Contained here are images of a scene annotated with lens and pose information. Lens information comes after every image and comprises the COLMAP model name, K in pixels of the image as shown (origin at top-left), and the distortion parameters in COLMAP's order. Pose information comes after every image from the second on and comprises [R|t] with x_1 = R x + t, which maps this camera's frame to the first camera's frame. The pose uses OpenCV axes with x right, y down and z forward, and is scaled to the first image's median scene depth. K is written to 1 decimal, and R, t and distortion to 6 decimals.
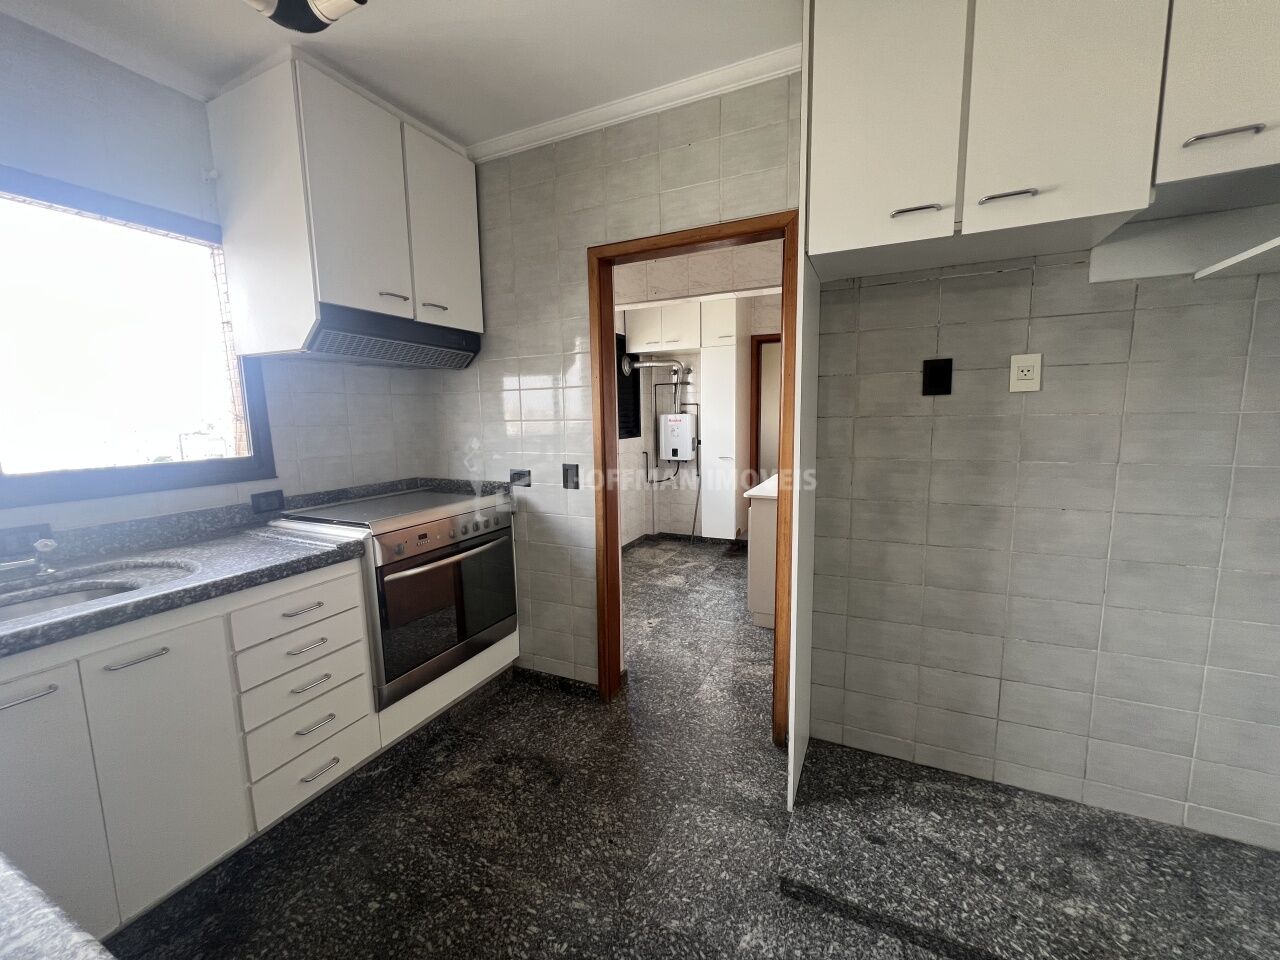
lens RADIAL K [[509.3, 0, 641.6], [0, 509.3, 479.8], [0, 0, 1]] dist [-0.002554, -0.000074]
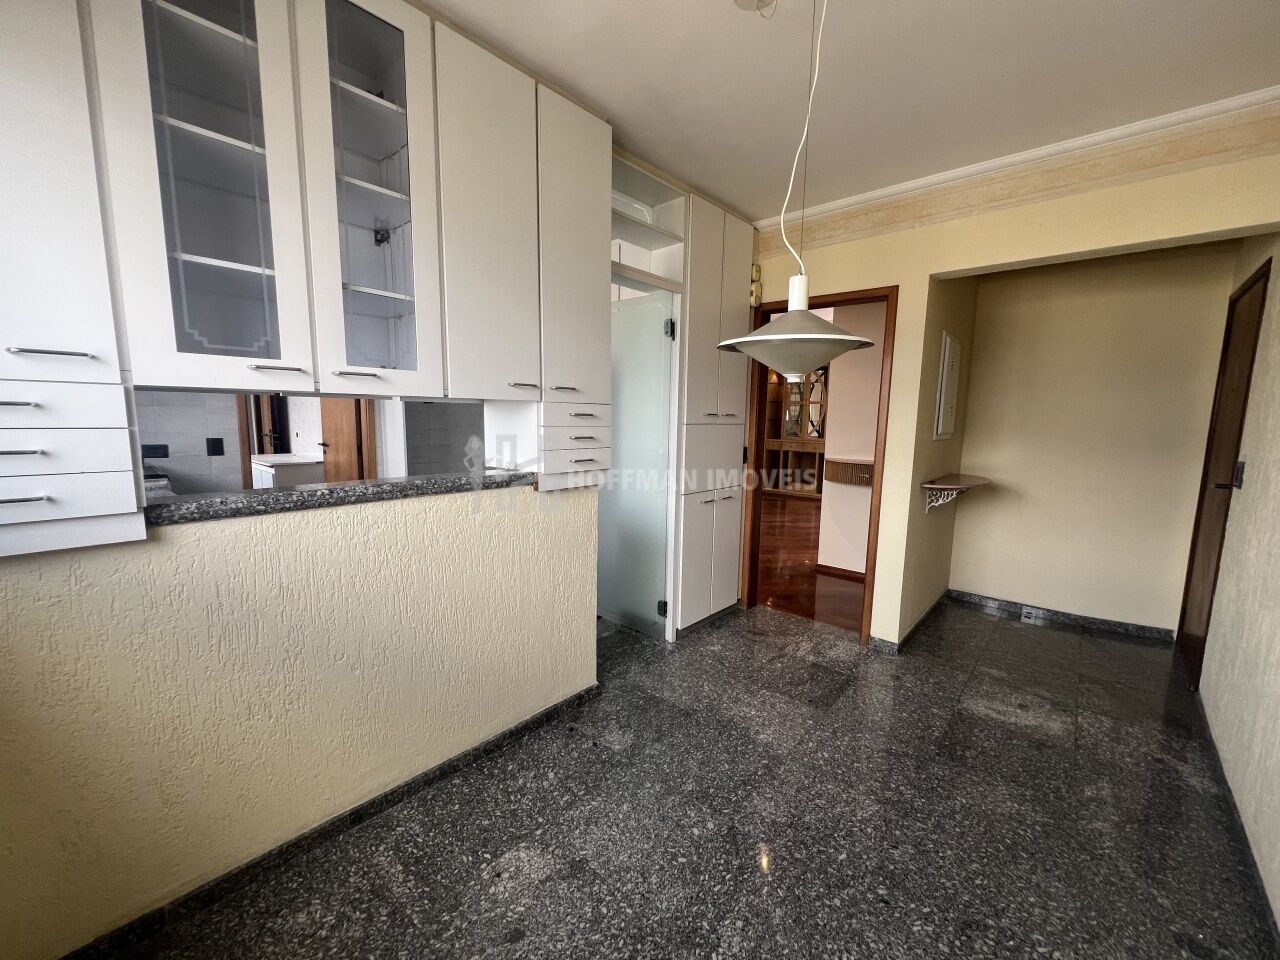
lens RADIAL K [[509.3, 0, 643.3], [0, 509.3, 481.6], [0, 0, 1]] dist [-0.002554, -0.000074]
pose [[0.285003, -0.101727, 0.953113, -0.540579], [0.101255, 0.991984, 0.075598, 0.048001], [-0.953164, 0.074962, 0.293019, -0.254187]]
